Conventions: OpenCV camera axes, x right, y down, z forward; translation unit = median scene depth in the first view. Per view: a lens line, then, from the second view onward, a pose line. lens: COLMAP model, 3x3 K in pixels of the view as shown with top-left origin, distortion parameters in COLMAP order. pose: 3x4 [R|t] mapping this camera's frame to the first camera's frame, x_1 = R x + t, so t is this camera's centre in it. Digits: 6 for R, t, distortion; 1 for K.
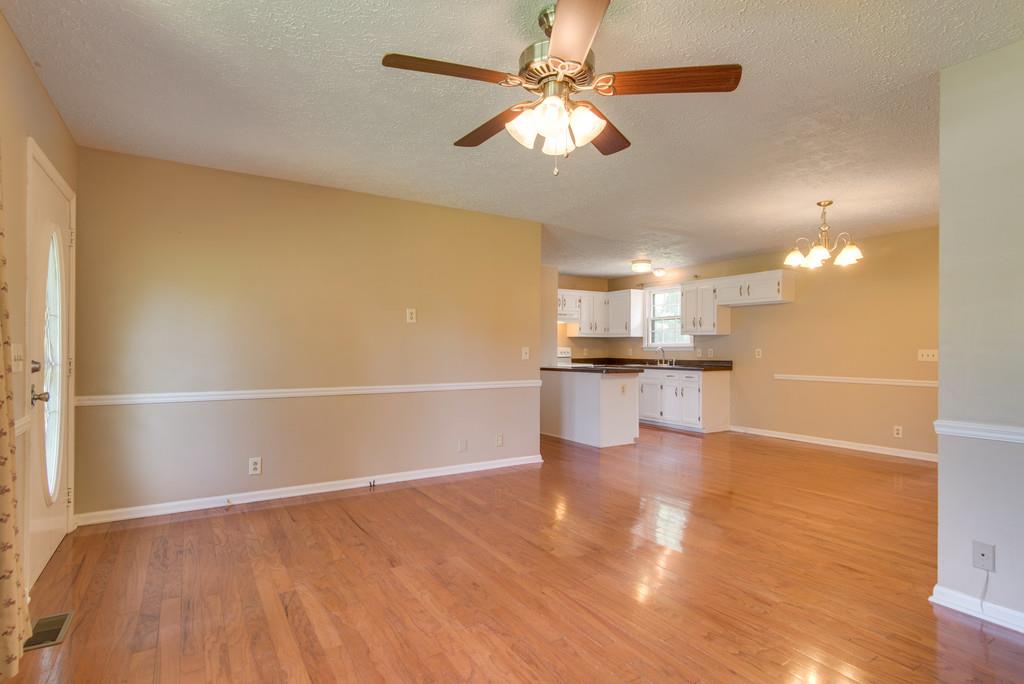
lens RADIAL K [[517.4, 0, 506.9], [0, 517.4, 346.1], [0, 0, 1]] dist [0.001264, 0.000248]
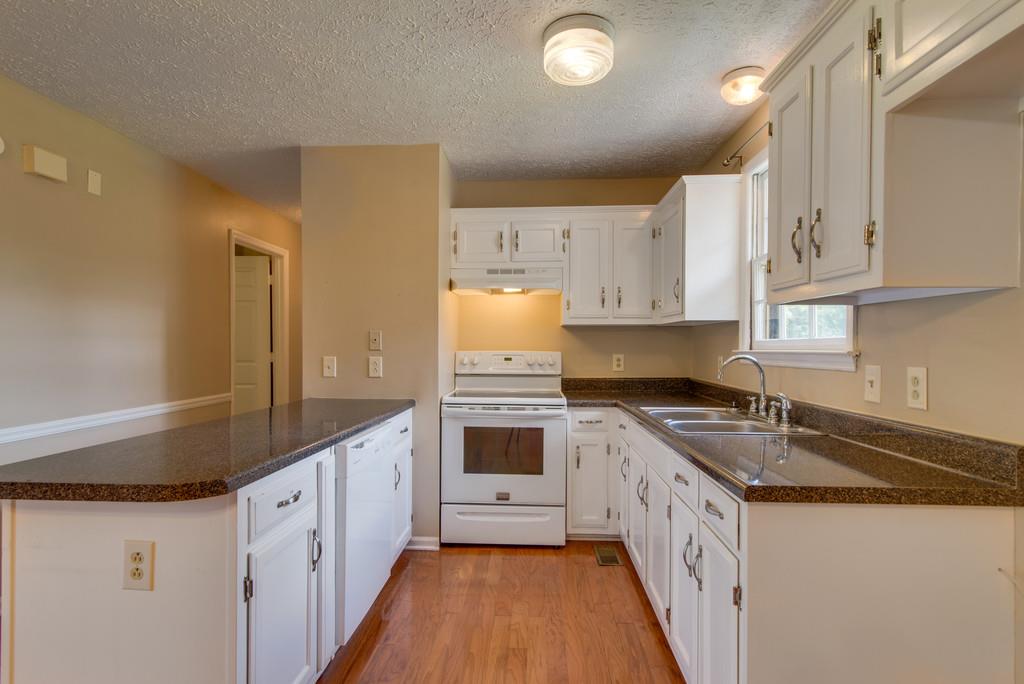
lens RADIAL K [[517.4, 0, 506.9], [0, 517.4, 346.1], [0, 0, 1]] dist [0.001264, 0.000248]
pose [[0.813671, -0.001867, -0.581322, 0.381268], [0.004871, 0.999982, 0.003607, -0.004166], [0.581305, -0.005767, 0.813666, 0.746591]]
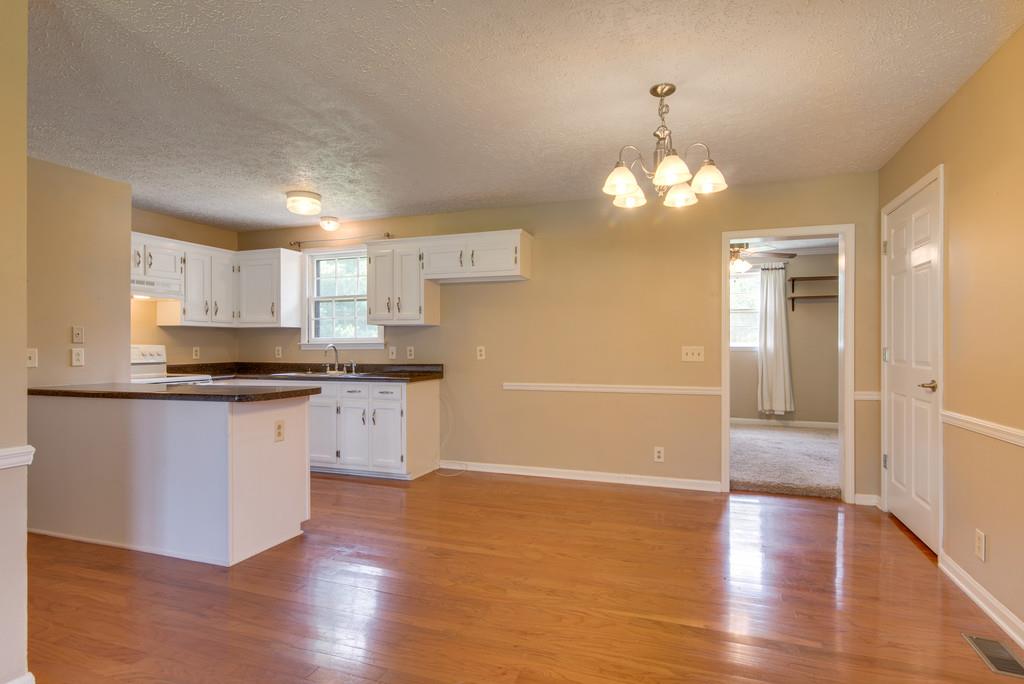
lens RADIAL K [[548.8, 0, 506.9], [0, 548.8, 347.3], [0, 0, 1]] dist [0.003944, 0.000540]
pose [[0.792411, -0.007191, 0.609945, 0.064148], [0.001639, 0.999952, 0.009660, -0.000213], [-0.609985, -0.006655, 0.792385, 0.371245]]
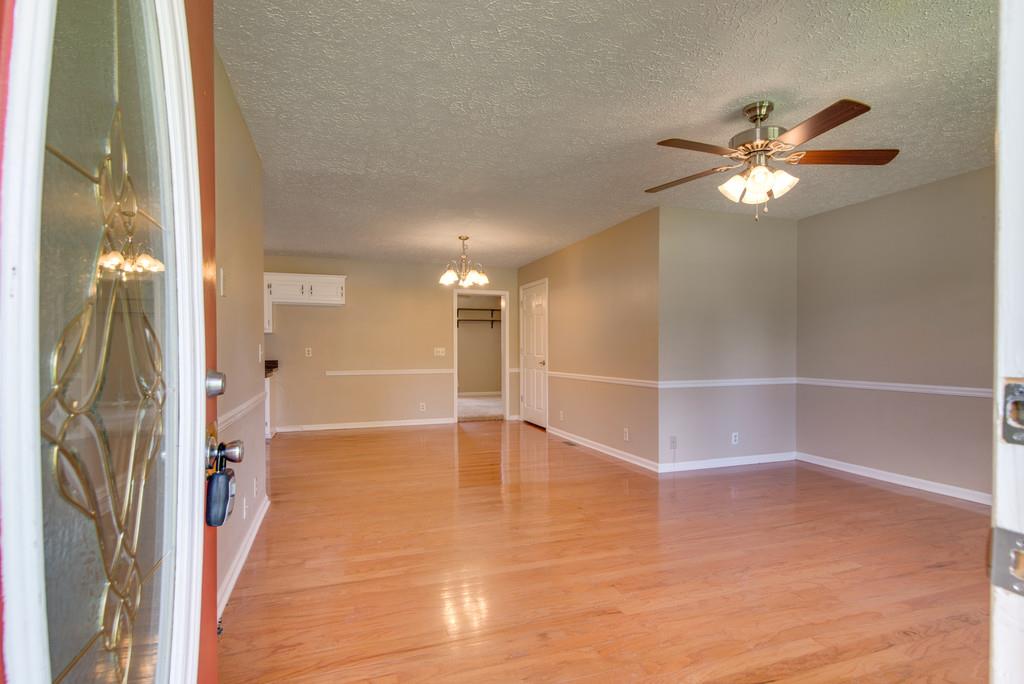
lens RADIAL K [[495.9, 0, 508.0], [0, 495.9, 356.3], [0, 0, 1]] dist [0.001167, 0.000108]
pose [[0.221709, -0.017140, 0.974962, -0.363559], [-0.002247, 0.999834, 0.018089, 0.003124], [-0.975110, -0.006201, 0.221634, 0.358906]]
